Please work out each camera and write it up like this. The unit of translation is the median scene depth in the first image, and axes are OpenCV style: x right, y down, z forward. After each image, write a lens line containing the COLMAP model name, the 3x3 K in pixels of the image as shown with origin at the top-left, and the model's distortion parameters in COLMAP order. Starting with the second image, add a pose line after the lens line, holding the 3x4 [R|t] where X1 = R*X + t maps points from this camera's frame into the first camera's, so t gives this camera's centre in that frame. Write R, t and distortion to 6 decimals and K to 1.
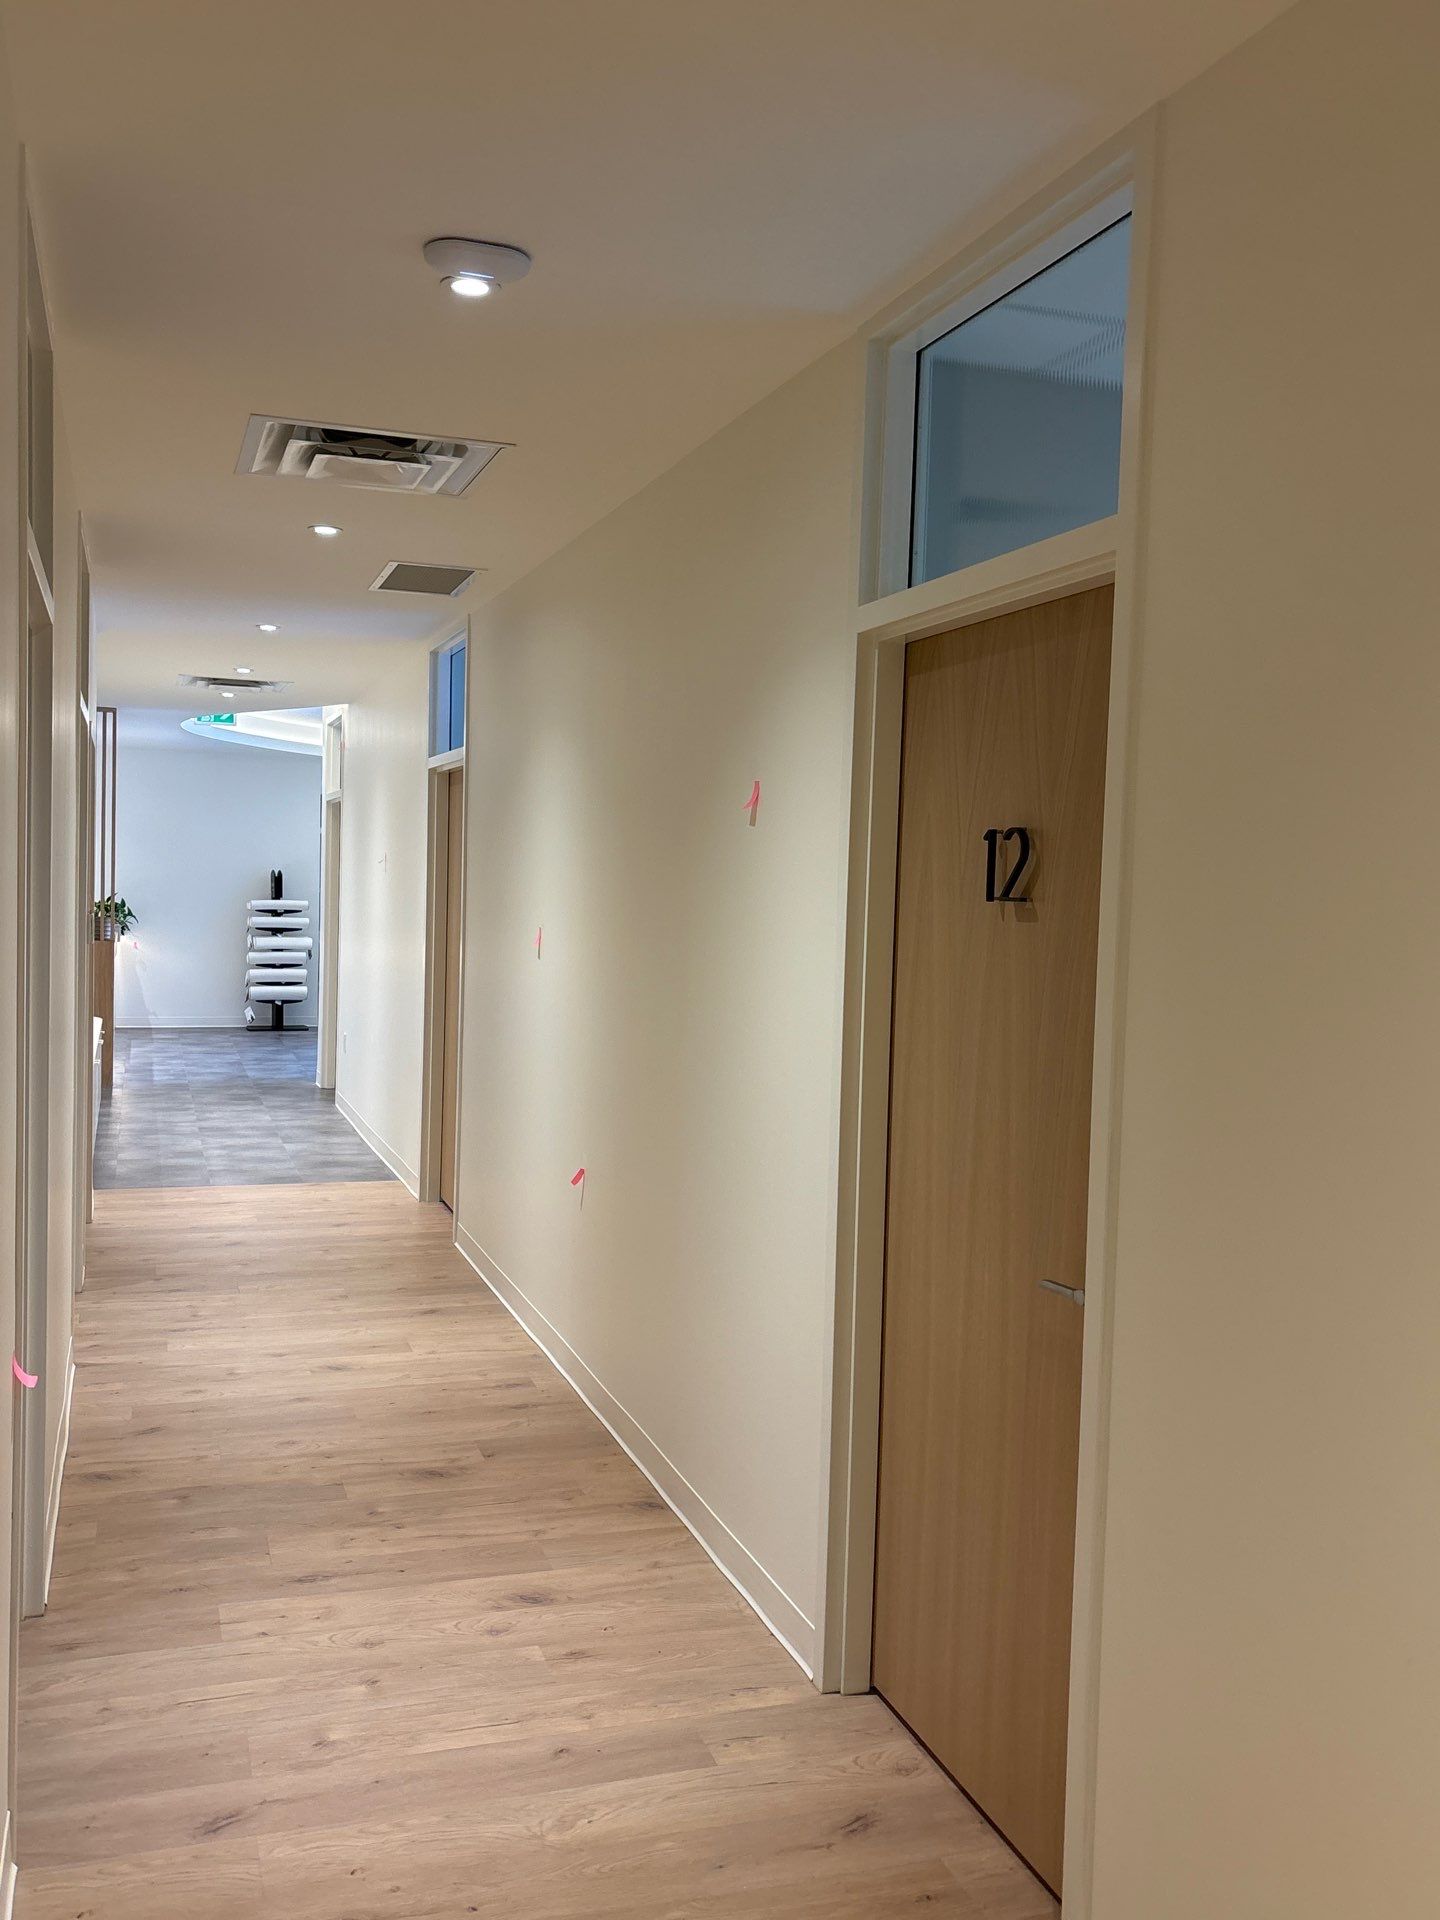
lens RADIAL K [[1714.5, 0, 720.2], [0, 1714.5, 961.3], [0, 0, 1]] dist [-0.065118, 0.055182]
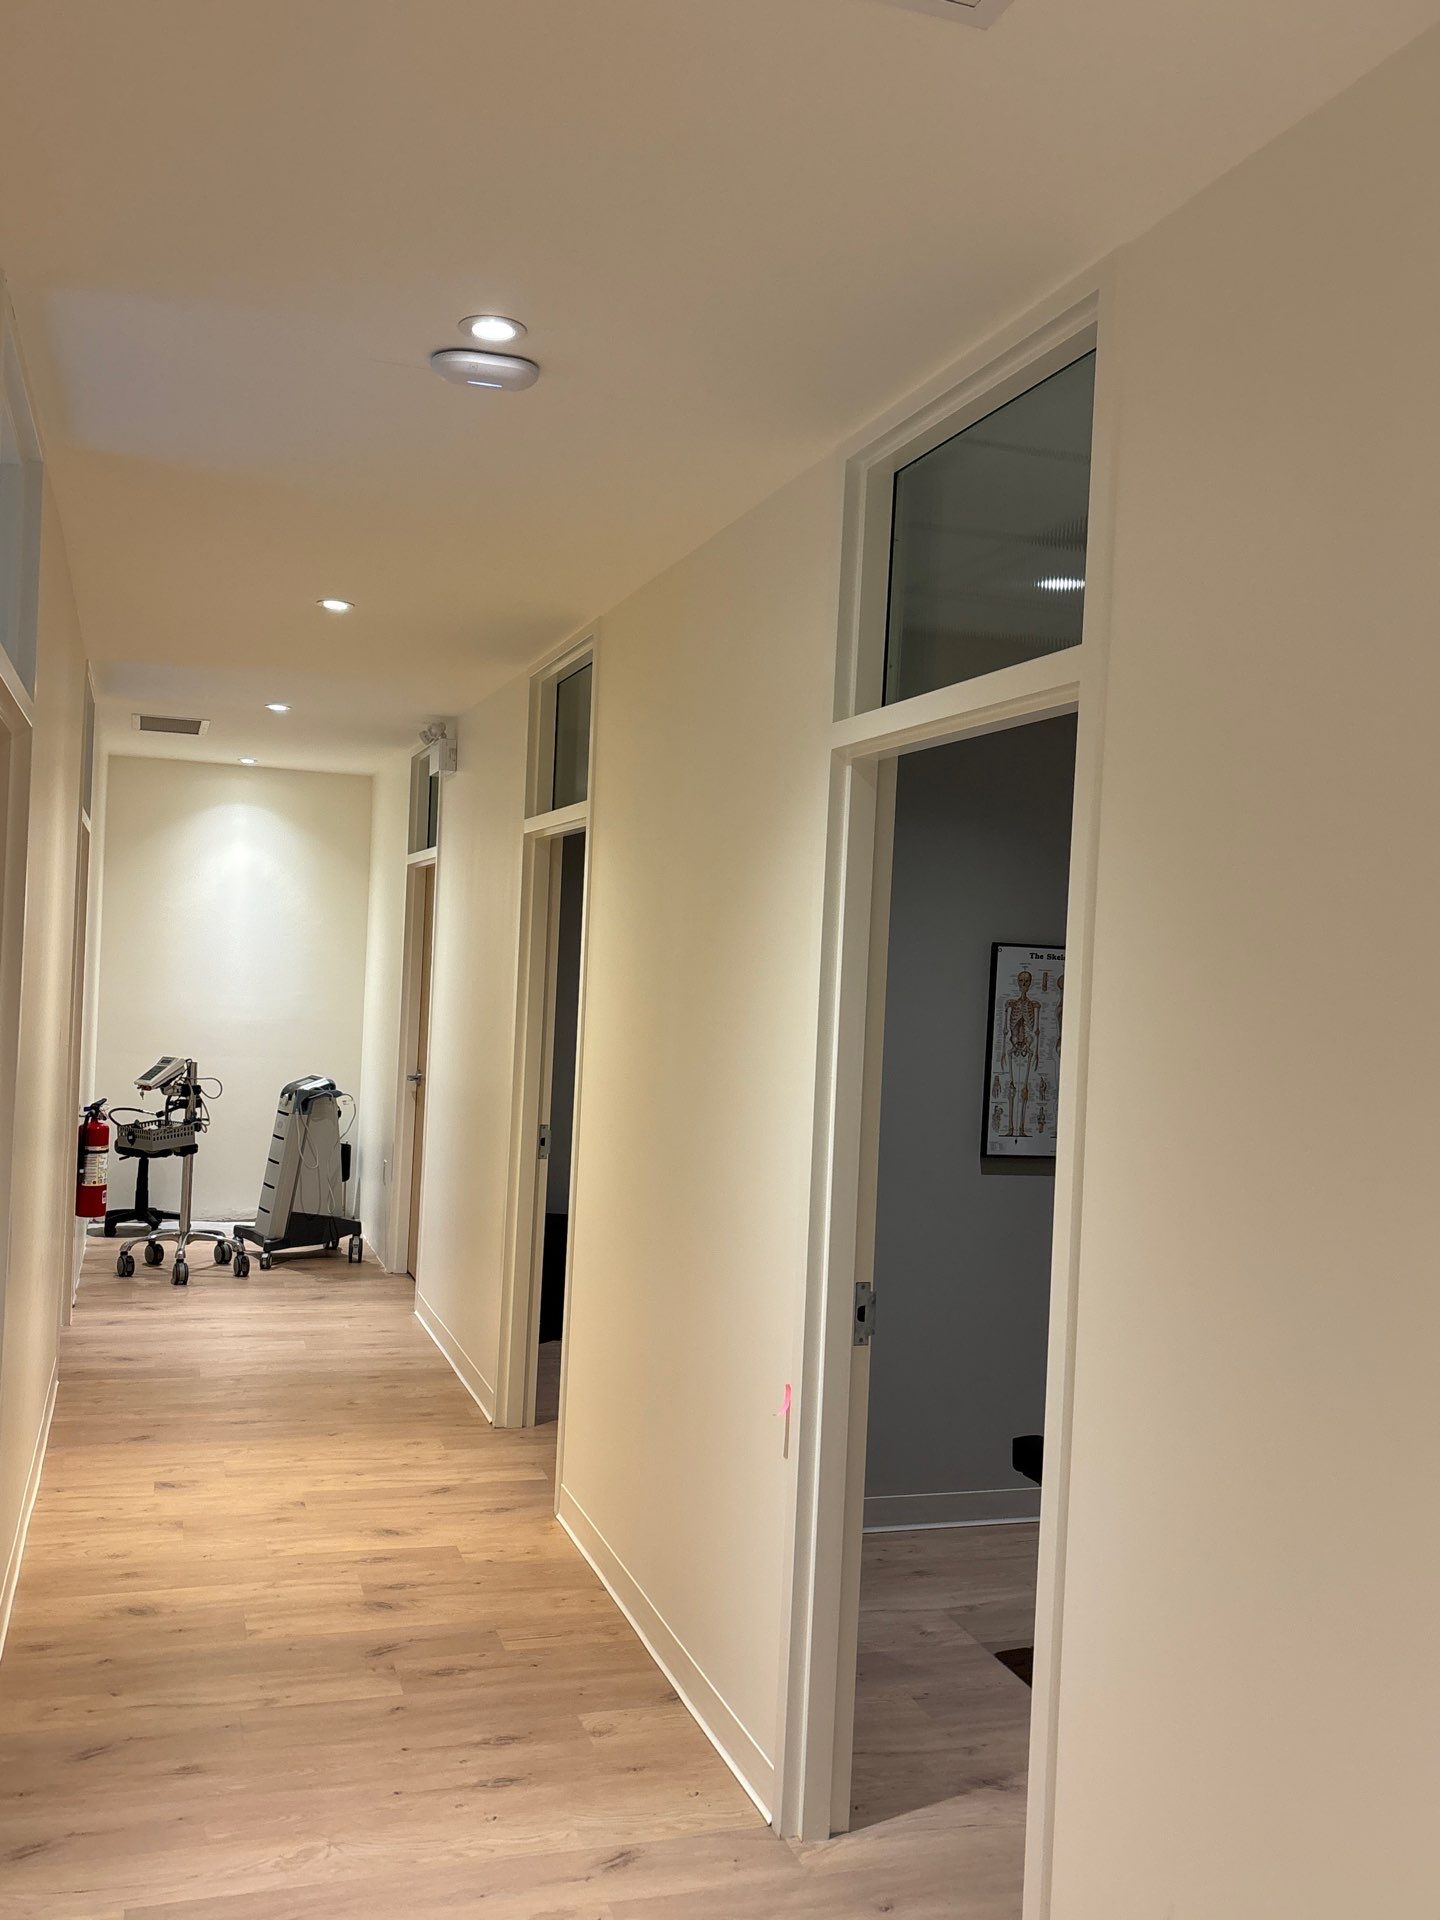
lens RADIAL K [[1714.5, 0, 720.8], [0, 1714.5, 961.5], [0, 0, 1]] dist [-0.065118, 0.055182]
pose [[-0.996603, -0.080642, 0.016726, -0.330104], [-0.079579, 0.995219, 0.056618, -0.142120], [-0.021212, 0.055095, -0.998256, 2.049977]]
